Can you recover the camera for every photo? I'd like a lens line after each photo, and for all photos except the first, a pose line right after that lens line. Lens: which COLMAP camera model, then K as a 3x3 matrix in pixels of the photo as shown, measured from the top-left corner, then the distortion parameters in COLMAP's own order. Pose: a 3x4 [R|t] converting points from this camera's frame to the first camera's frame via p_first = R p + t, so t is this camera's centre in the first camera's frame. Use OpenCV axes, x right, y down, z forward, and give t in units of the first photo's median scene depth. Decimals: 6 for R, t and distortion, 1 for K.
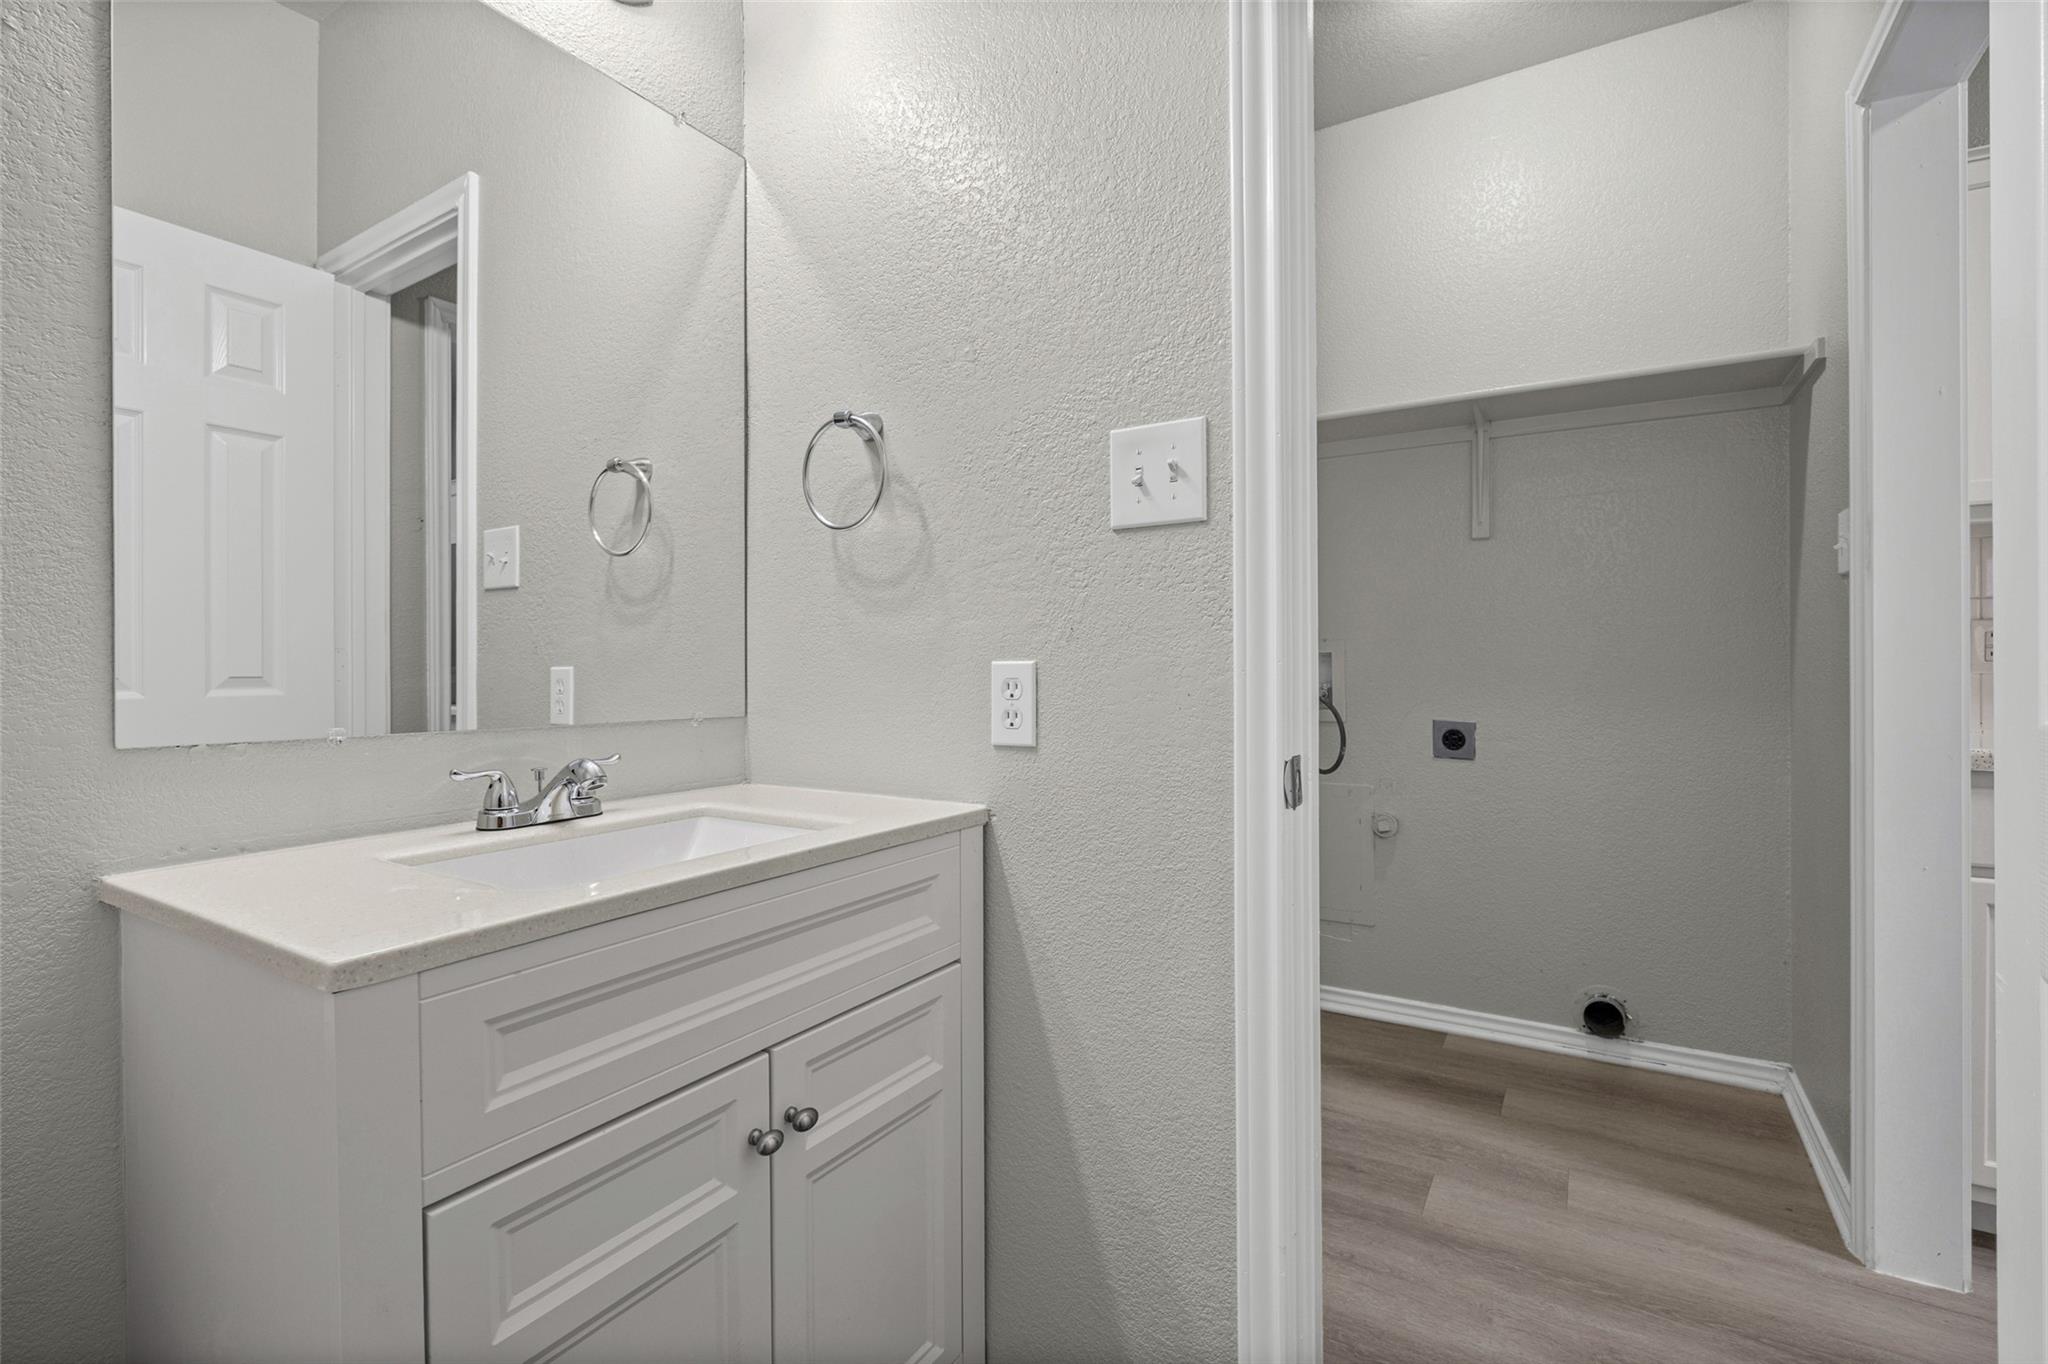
lens RADIAL K [[948.5, 0, 1007.0], [0, 948.5, 689.4], [0, 0, 1]] dist [-0.018426, 0.002683]
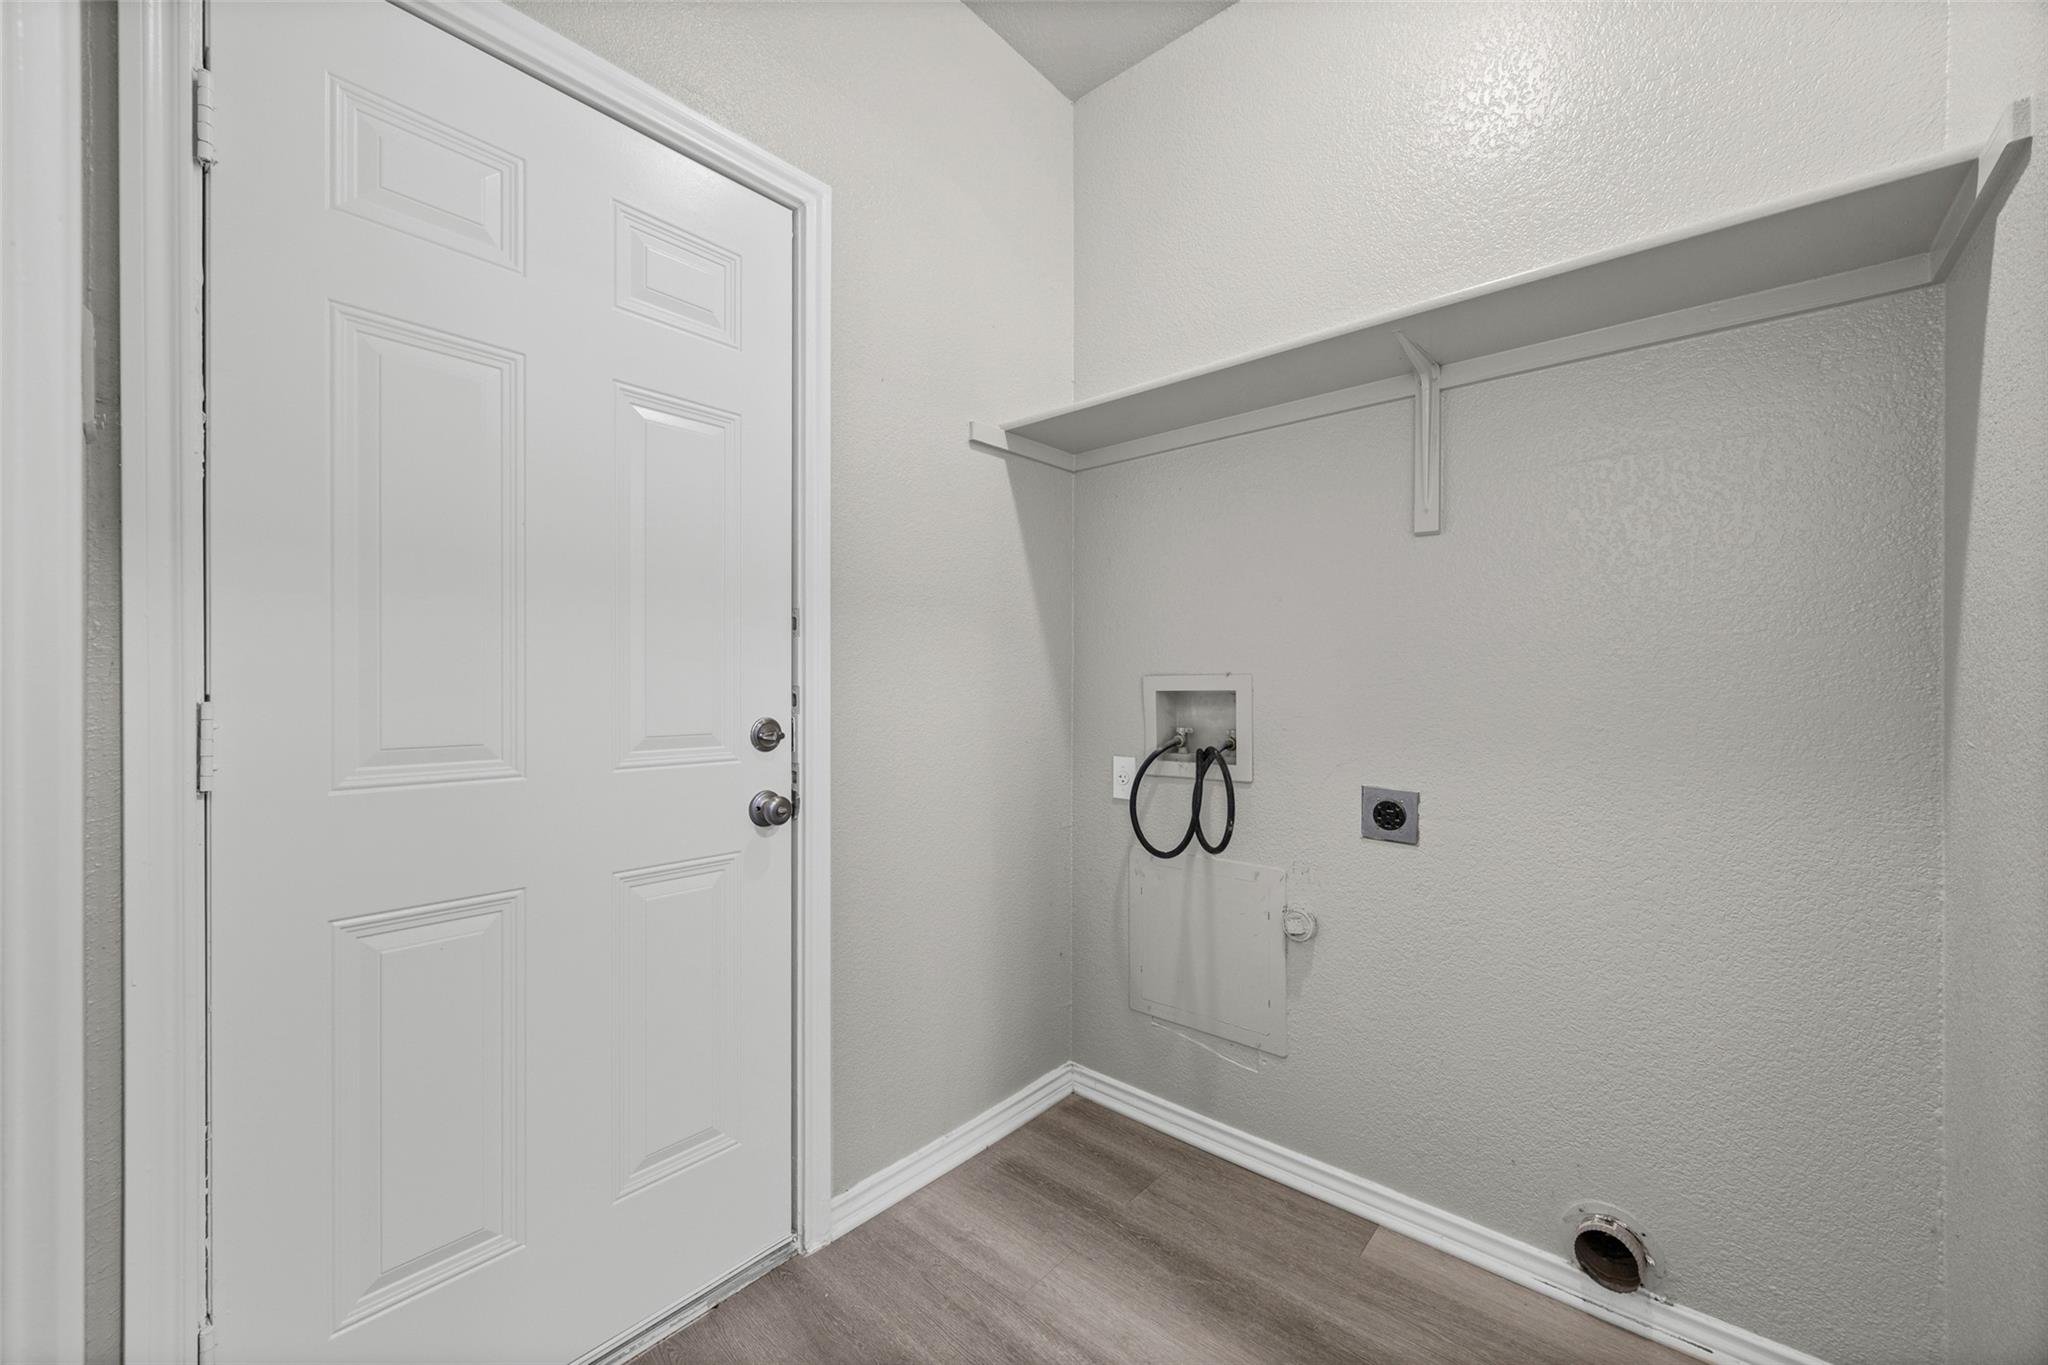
lens RADIAL K [[807.1, 0, 1018.0], [0, 807.1, 694.2], [0, 0, 1]] dist [-0.003100, -0.000391]
pose [[0.986944, -0.000237, -0.161062, 0.305383], [0.000643, 0.999997, 0.002465, -0.042033], [0.161060, -0.002536, 0.986941, 0.364612]]
